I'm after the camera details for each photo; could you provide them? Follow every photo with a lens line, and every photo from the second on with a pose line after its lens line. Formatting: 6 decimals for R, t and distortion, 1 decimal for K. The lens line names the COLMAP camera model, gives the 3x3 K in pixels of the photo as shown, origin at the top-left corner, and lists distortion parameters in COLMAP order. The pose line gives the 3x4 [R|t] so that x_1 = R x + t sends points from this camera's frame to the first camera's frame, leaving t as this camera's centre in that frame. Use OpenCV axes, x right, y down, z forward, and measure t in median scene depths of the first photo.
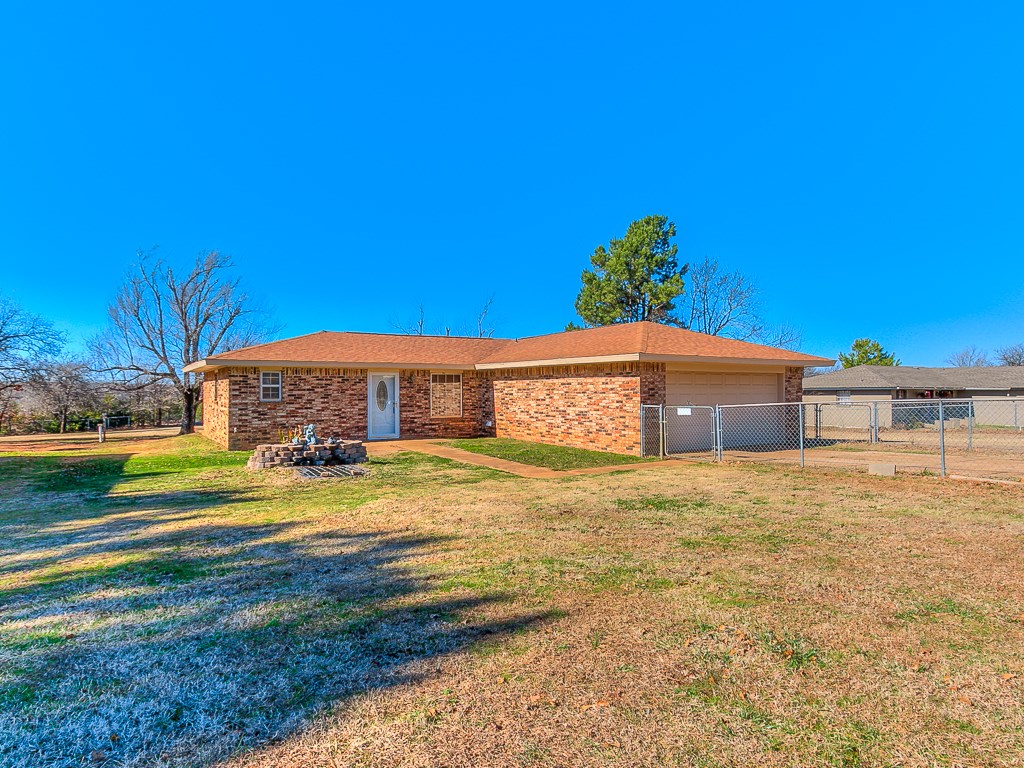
lens RADIAL K [[645.6, 0, 511.7], [0, 645.6, 385.6], [0, 0, 1]] dist [0.009938, 0.002702]
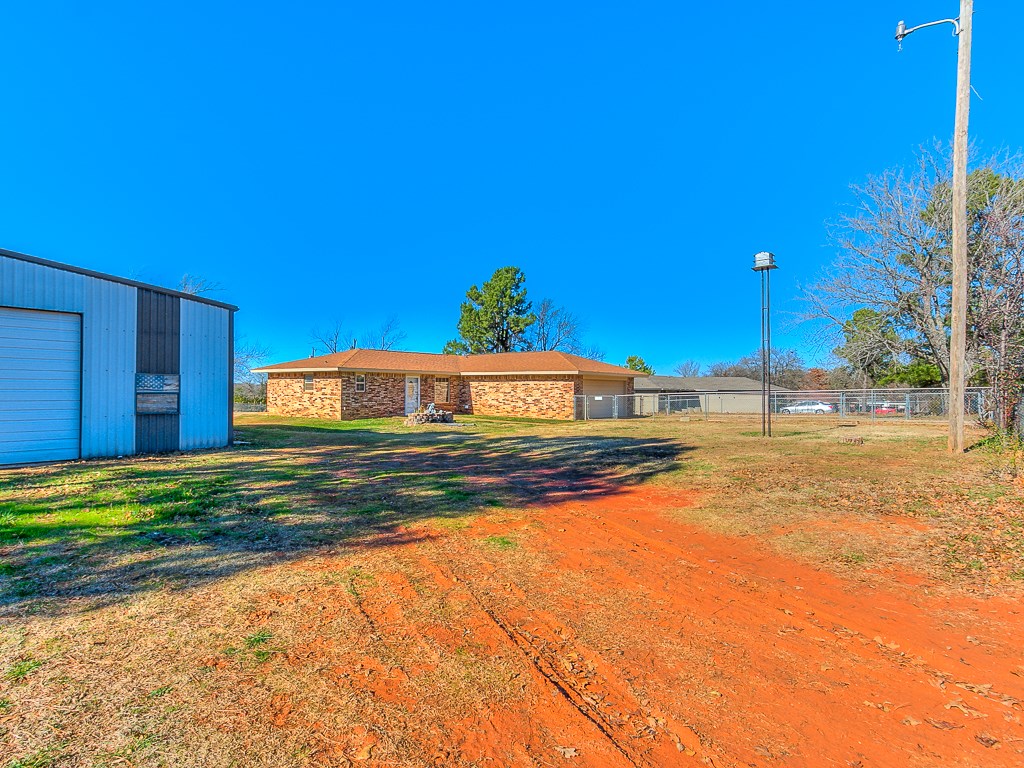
lens RADIAL K [[565.4, 0, 502.8], [0, 565.4, 389.1], [0, 0, 1]] dist [0.000019, 0.004289]
pose [[0.955864, 0.012487, 0.293544, -0.443592], [-0.014787, 0.999875, 0.005620, 0.002516], [-0.293437, -0.009713, 0.955929, -0.531791]]
